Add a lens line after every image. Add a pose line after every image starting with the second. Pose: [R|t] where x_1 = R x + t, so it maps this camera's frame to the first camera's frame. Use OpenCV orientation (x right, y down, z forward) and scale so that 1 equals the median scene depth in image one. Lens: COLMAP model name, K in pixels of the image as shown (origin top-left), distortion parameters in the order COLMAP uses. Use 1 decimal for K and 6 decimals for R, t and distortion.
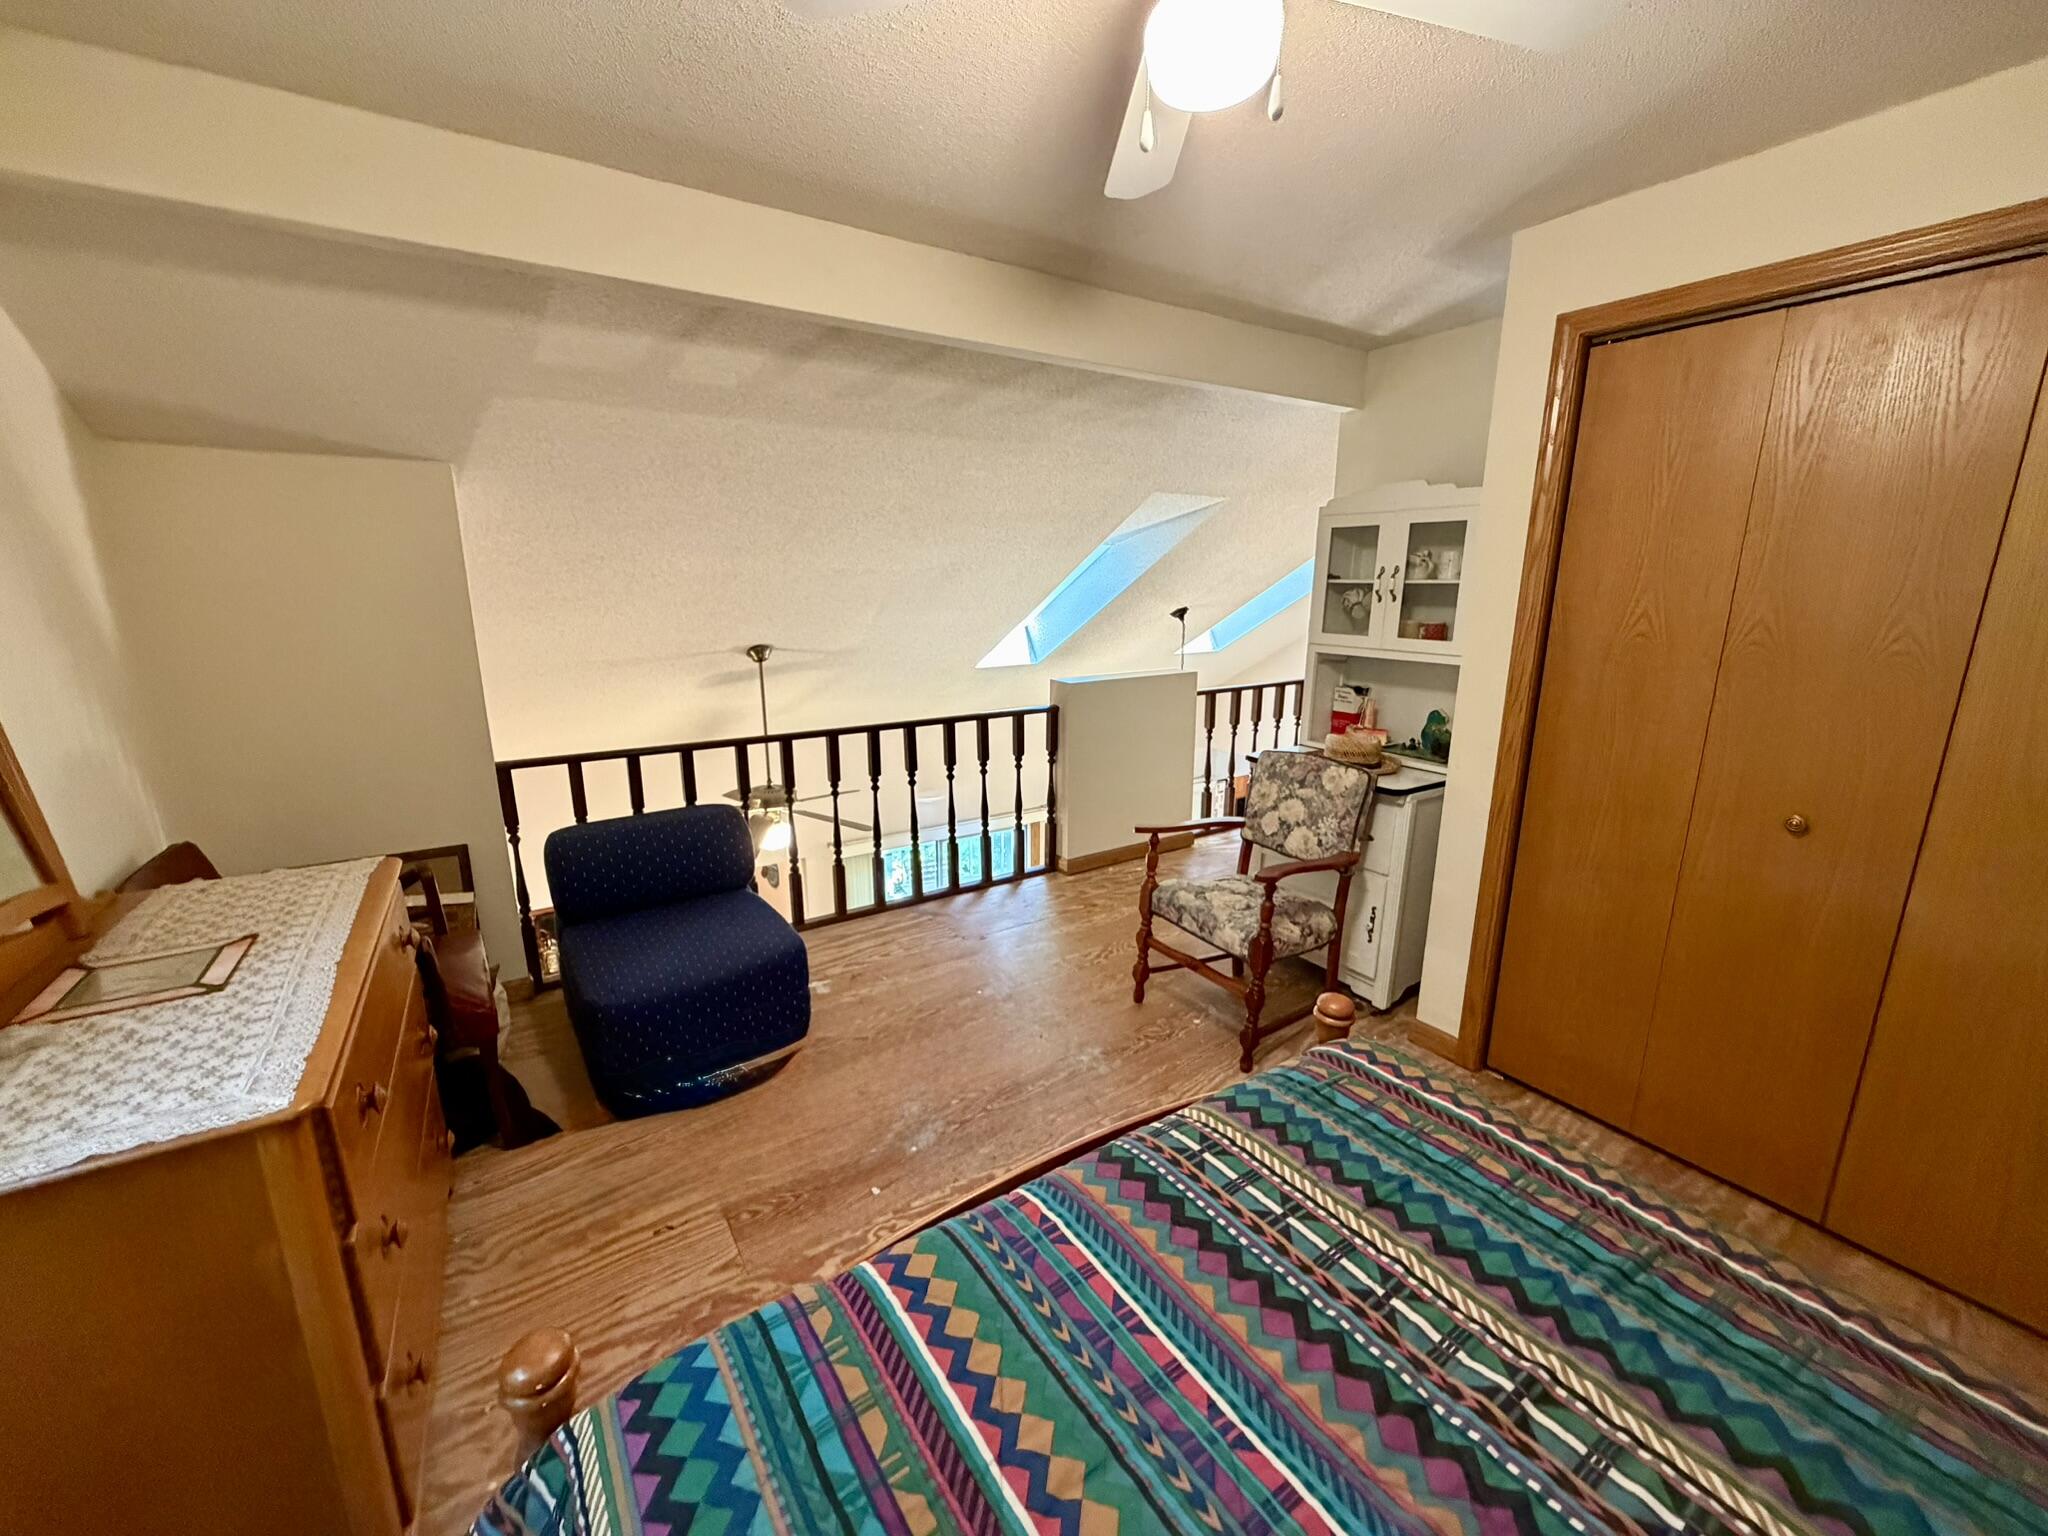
lens RADIAL K [[817.6, 0, 1011.1], [0, 817.6, 765.7], [0, 0, 1]] dist [0.000338, 0.000077]
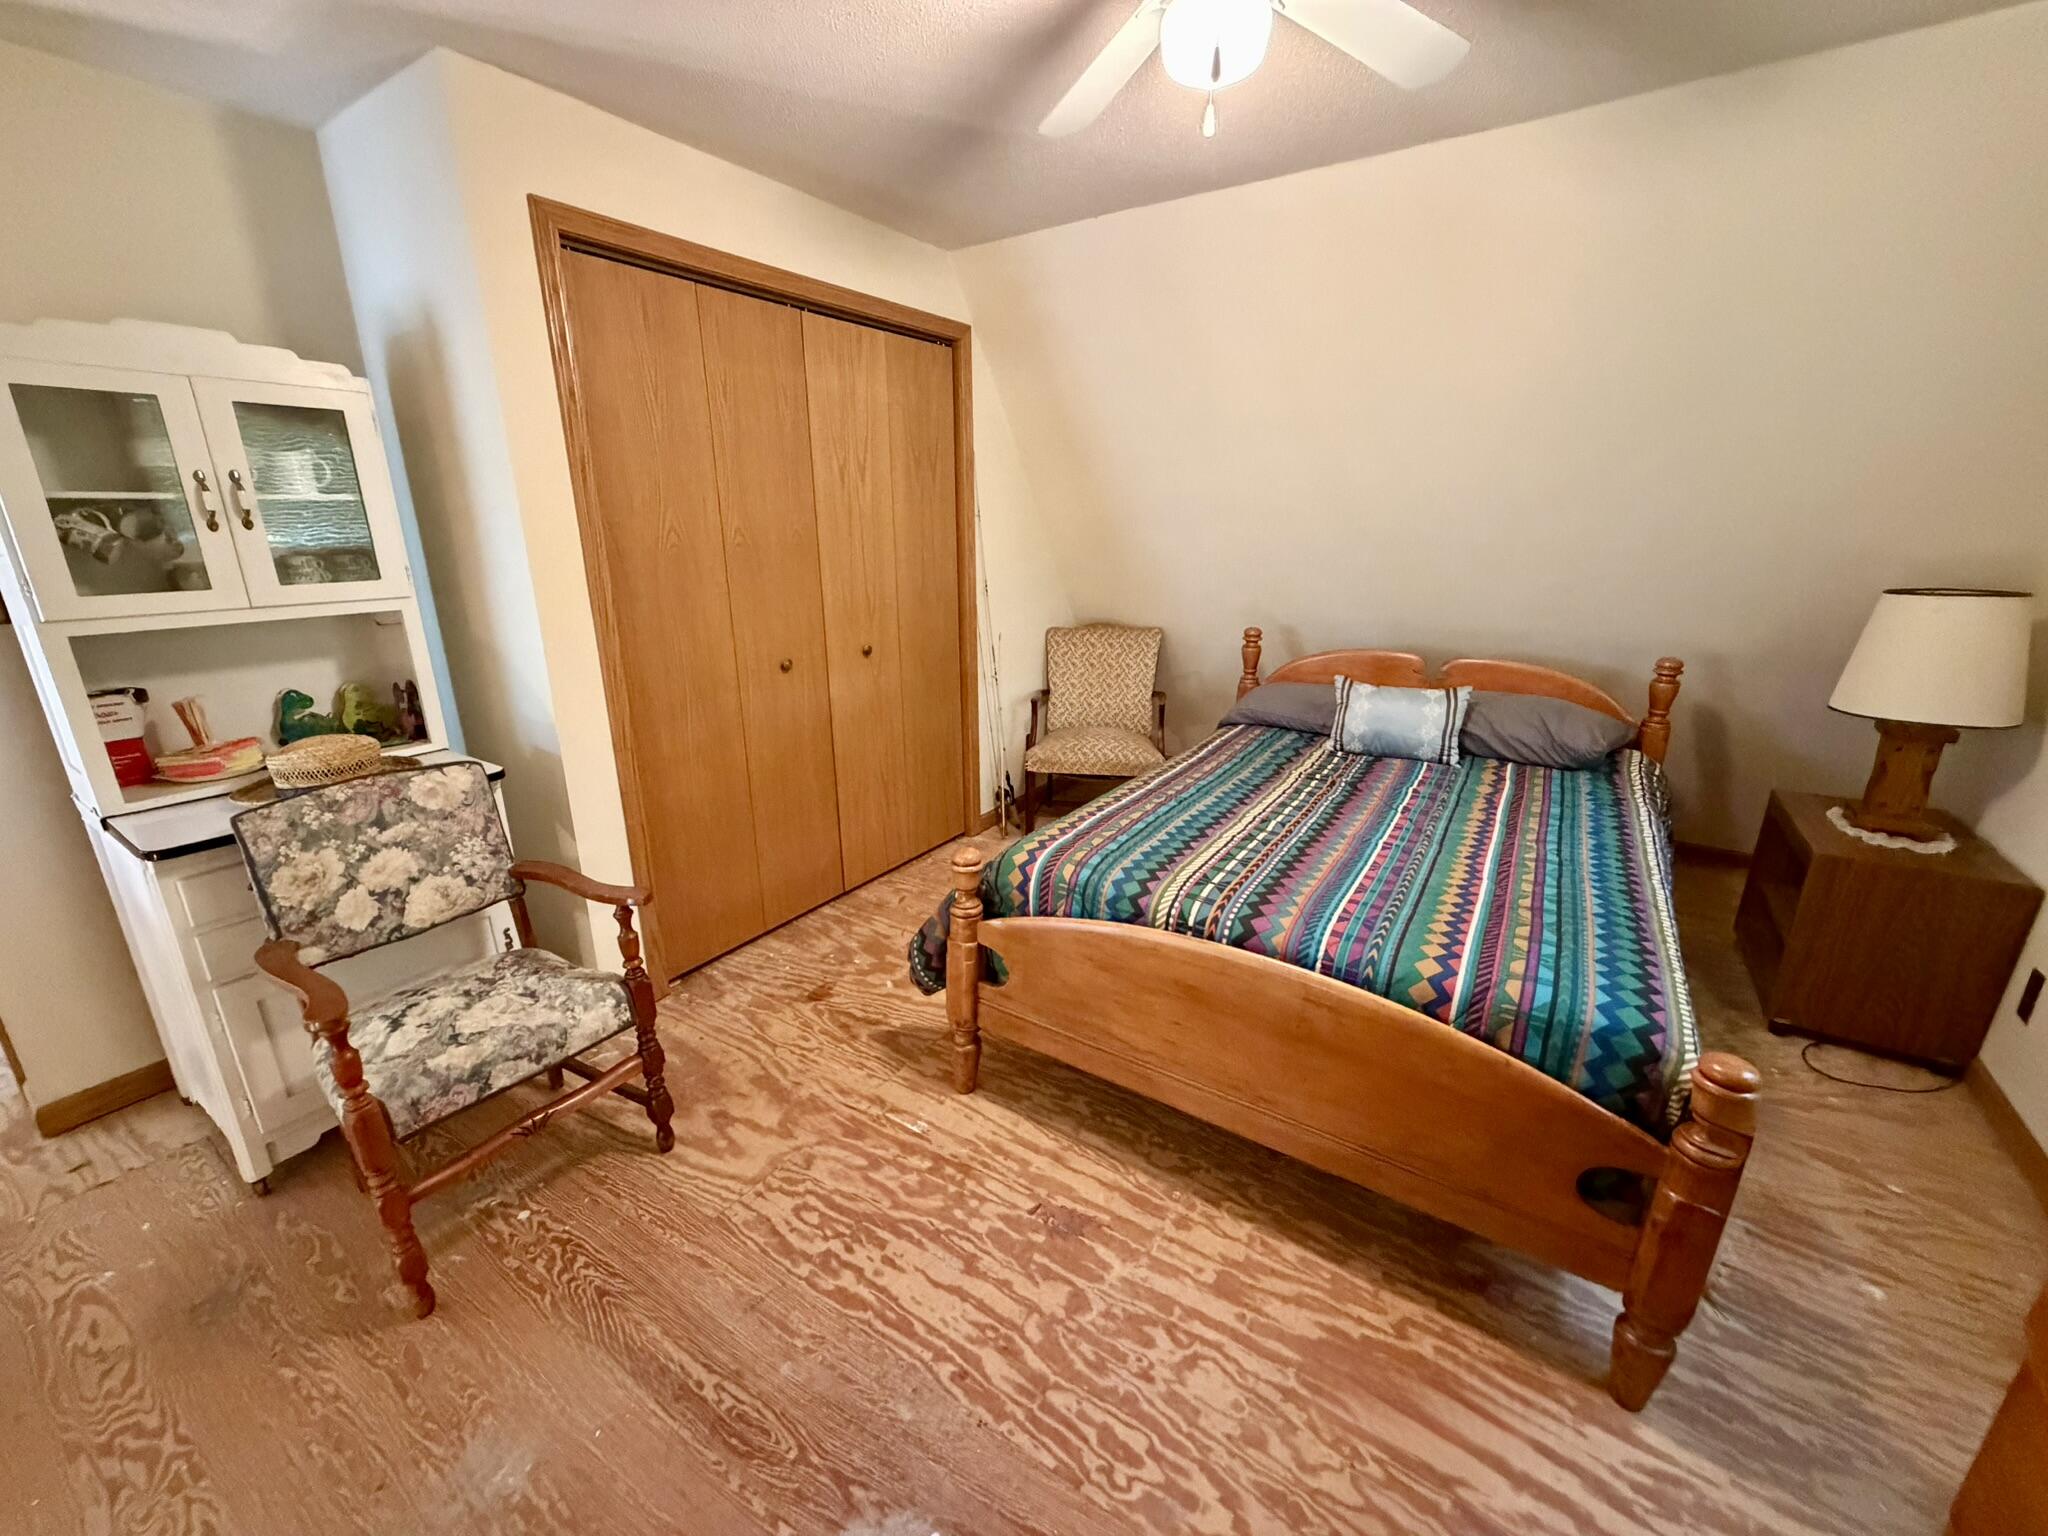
lens RADIAL K [[817.6, 0, 1006.1], [0, 817.6, 774.7], [0, 0, 1]] dist [0.000338, 0.000077]
pose [[-0.395992, -0.270140, 0.877619, -0.386878], [0.210263, 0.903679, 0.373034, -0.149786], [-0.893857, 0.332249, -0.301049, 0.772081]]
